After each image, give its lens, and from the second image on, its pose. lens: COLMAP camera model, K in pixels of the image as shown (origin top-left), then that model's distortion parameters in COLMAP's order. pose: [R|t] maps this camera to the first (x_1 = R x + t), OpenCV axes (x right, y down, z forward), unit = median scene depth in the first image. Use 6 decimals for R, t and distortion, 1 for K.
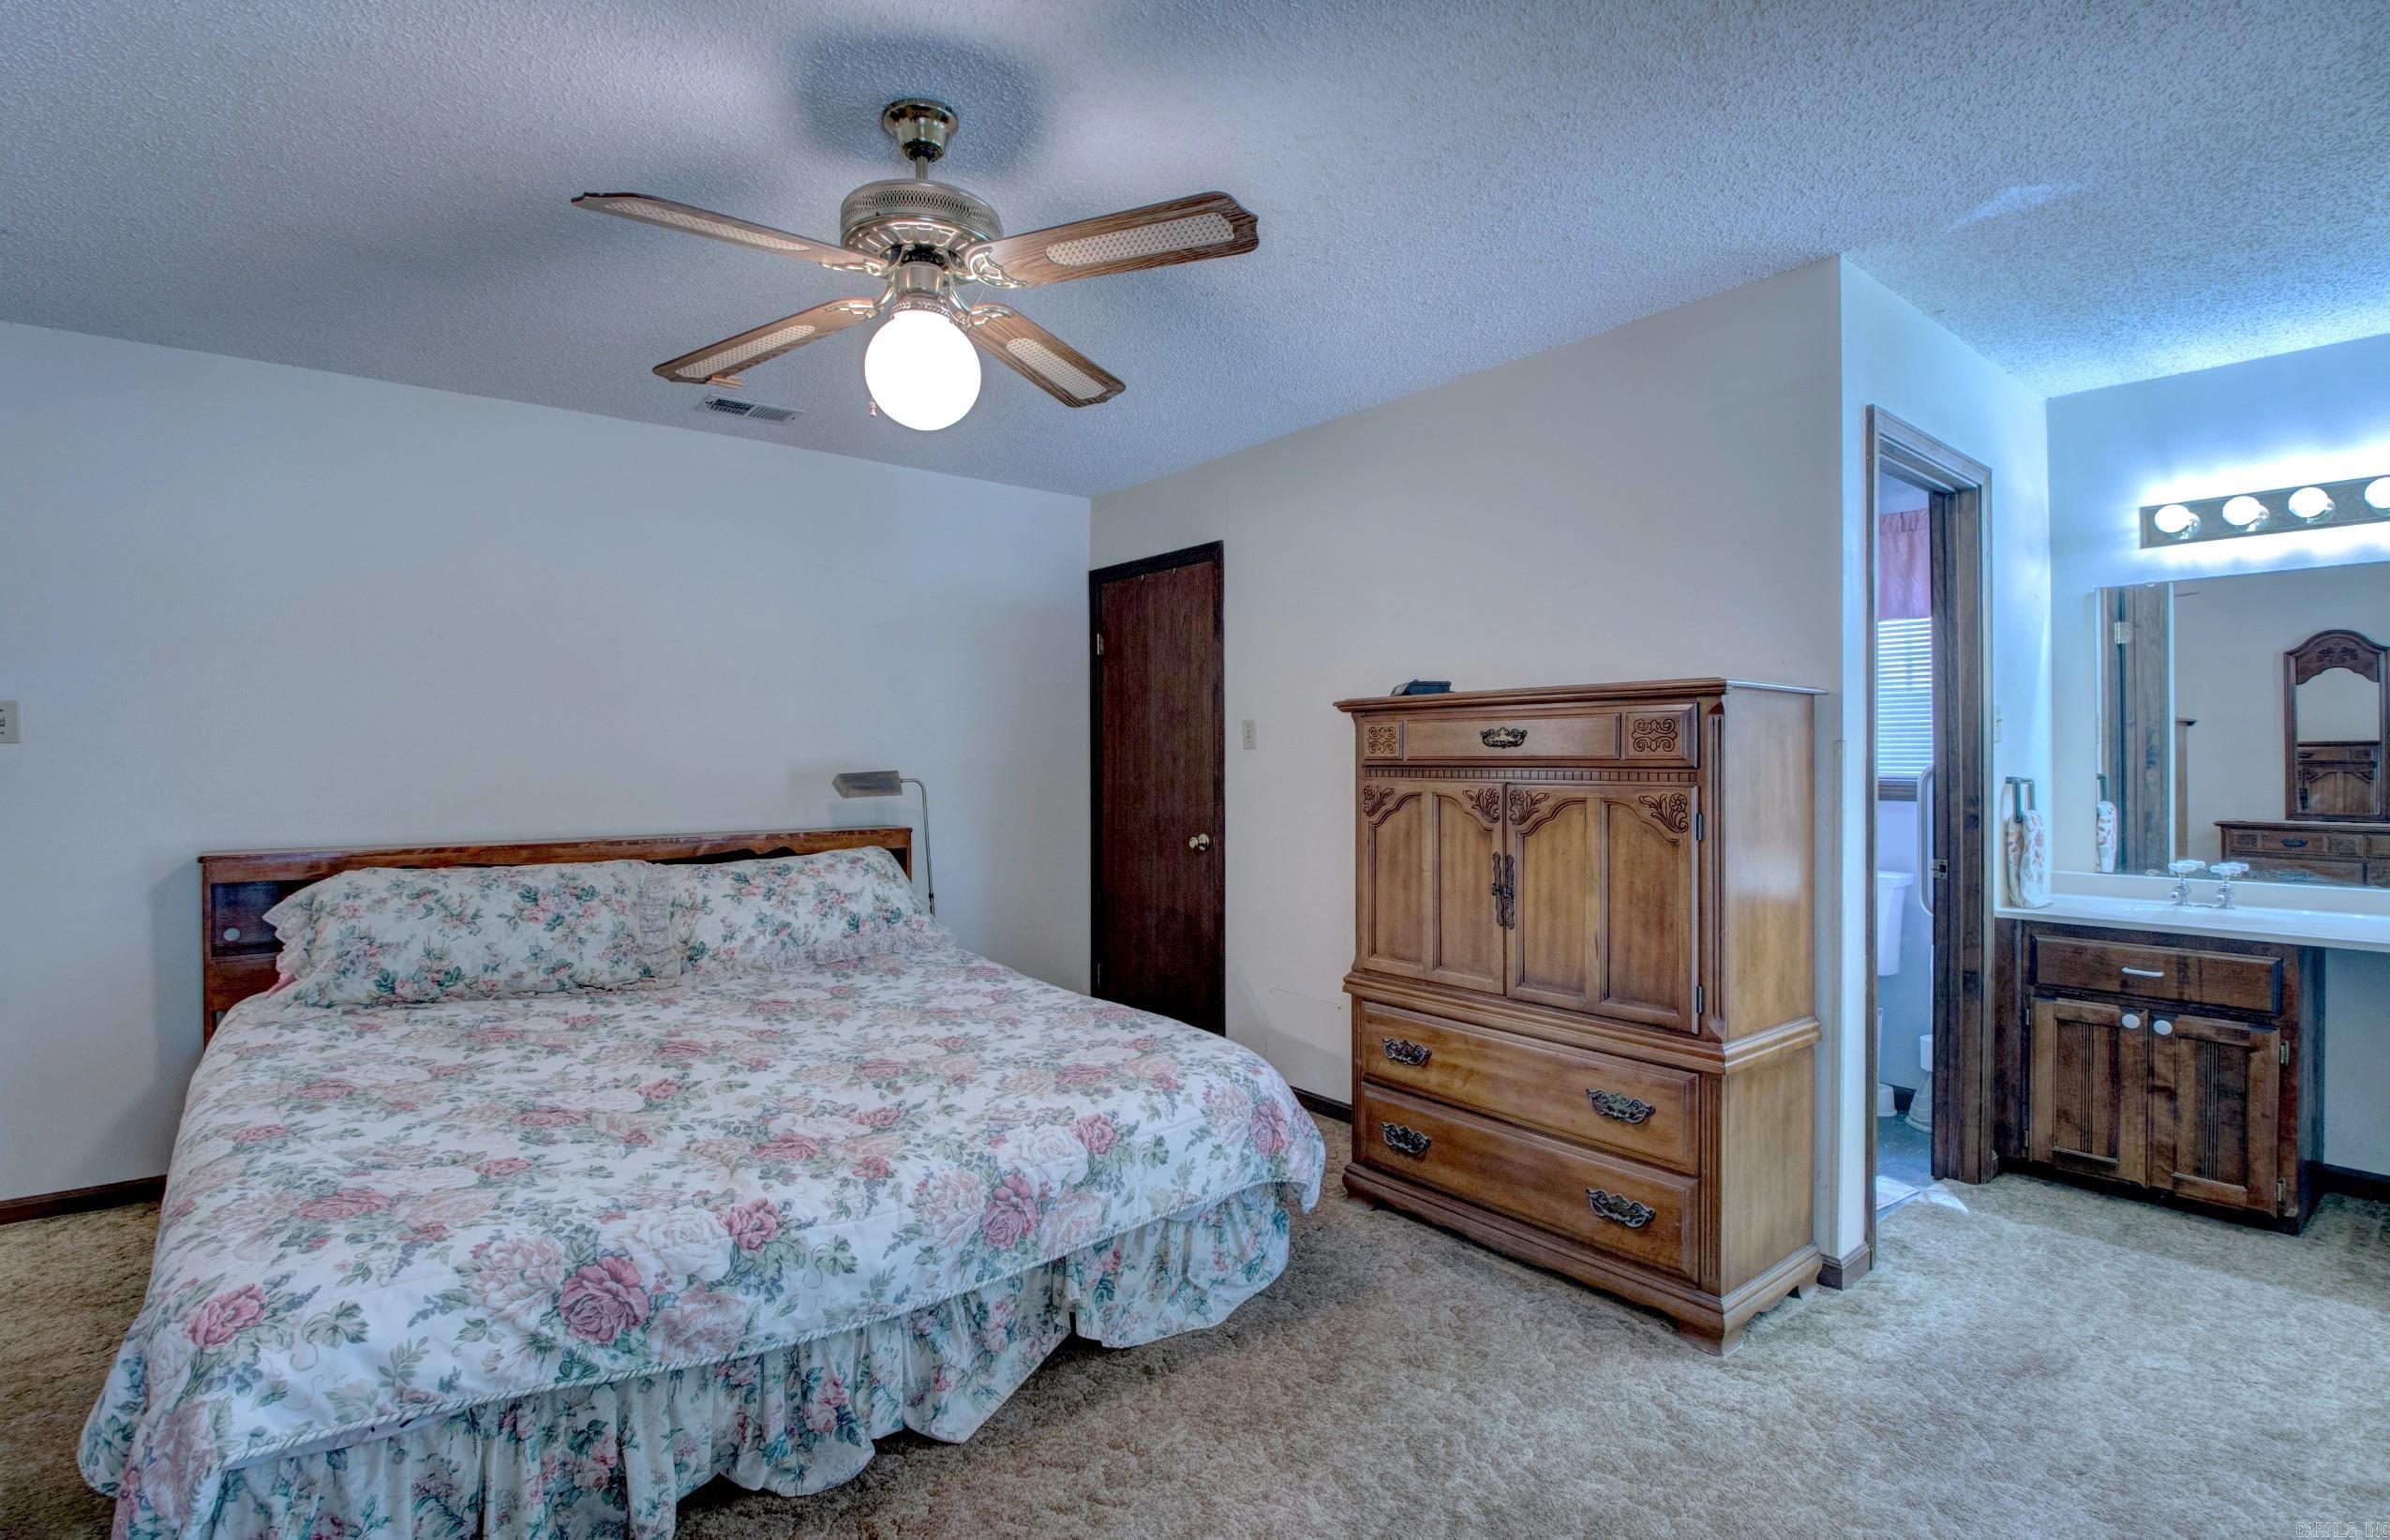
lens RADIAL K [[1115.1, 0, 1191.9], [0, 1115.1, 757.6], [0, 0, 1]] dist [0.037421, -0.041127]
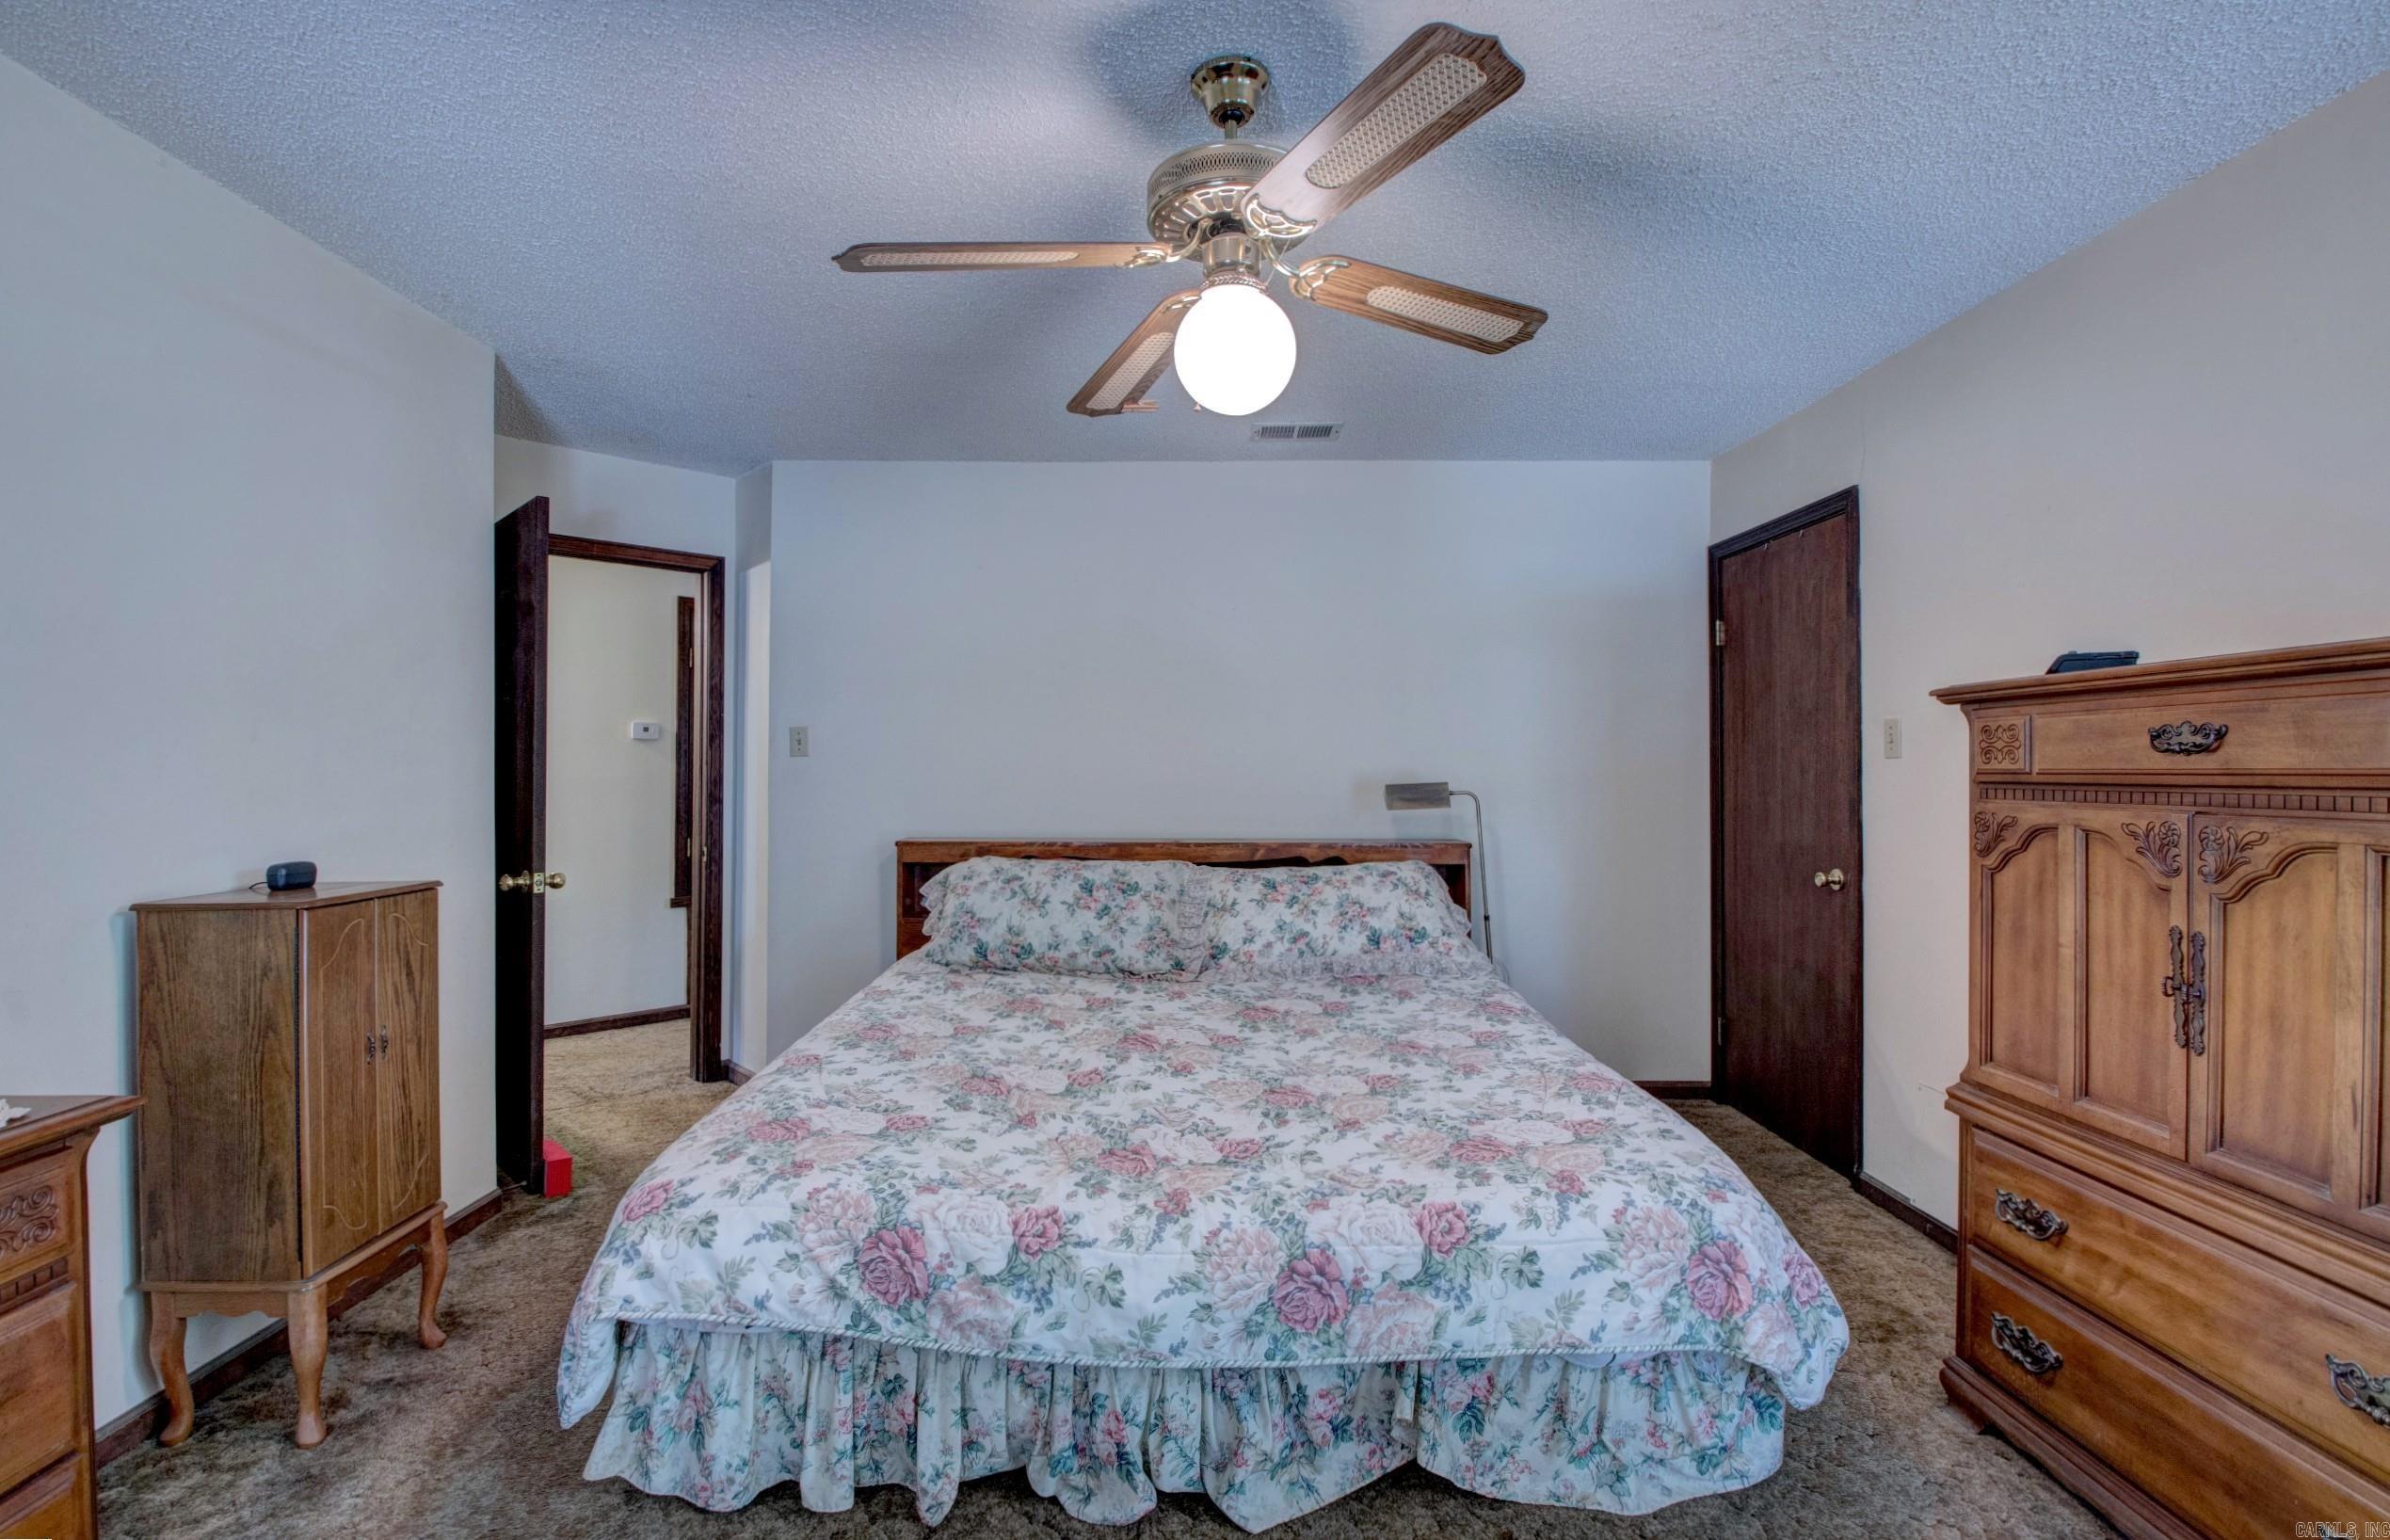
lens RADIAL K [[1109.9, 0, 1189.7], [0, 1109.9, 757.7], [0, 0, 1]] dist [0.029944, -0.037599]
pose [[0.788746, -0.002479, -0.614715, 0.230713], [-0.002967, 0.999965, -0.007841, -0.001249], [0.614713, 0.008008, 0.788711, 0.199695]]
